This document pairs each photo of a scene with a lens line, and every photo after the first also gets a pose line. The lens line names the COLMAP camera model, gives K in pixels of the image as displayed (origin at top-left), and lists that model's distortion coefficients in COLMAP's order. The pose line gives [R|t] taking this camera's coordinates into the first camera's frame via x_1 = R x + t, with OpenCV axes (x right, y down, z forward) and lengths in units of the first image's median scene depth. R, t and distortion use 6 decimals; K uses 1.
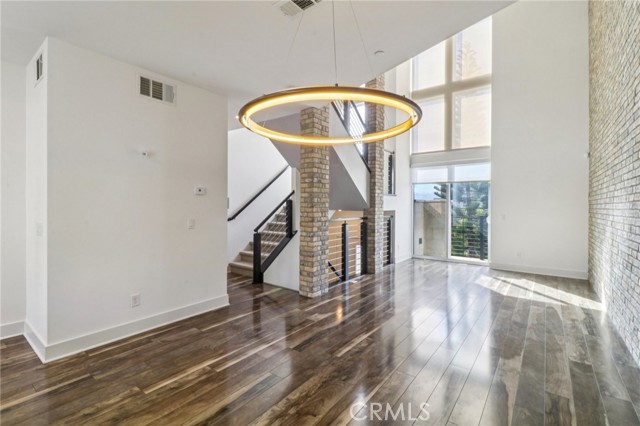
lens RADIAL K [[298.2, 0, 306.2], [0, 298.2, 205.8], [0, 0, 1]] dist [0.010643, -0.009780]
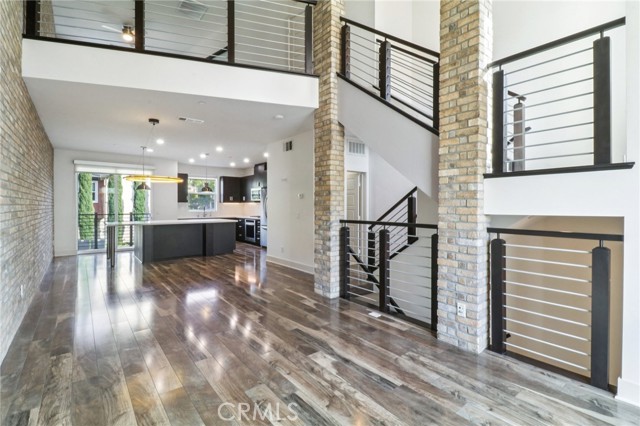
lens RADIAL K [[298.2, 0, 327.1], [0, 298.2, 207.6], [0, 0, 1]] dist [0.010643, -0.009780]
pose [[-0.203404, 0.001323, -0.979094, 0.759777], [-0.001669, 0.999997, 0.001698, 0.006994], [0.979093, 0.001979, -0.203402, 0.920006]]
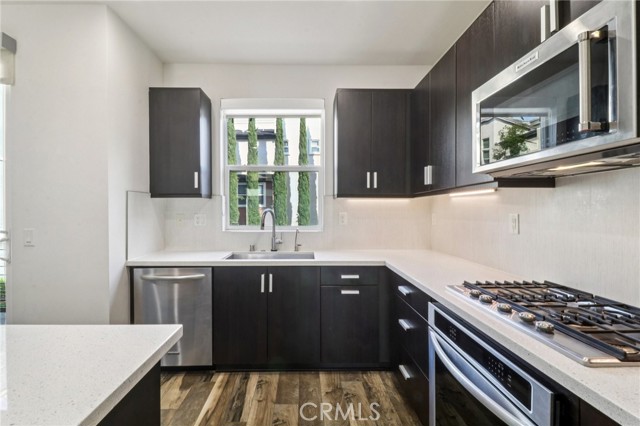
lens RADIAL K [[298.2, 0, 315.6], [0, 298.2, 211.1], [0, 0, 1]] dist [0.010643, -0.009780]
pose [[-0.756819, -0.006184, -0.653595, -0.609990], [-0.008023, 0.999968, -0.000171, 0.000266], [0.653575, 0.005115, -0.756844, 0.223093]]
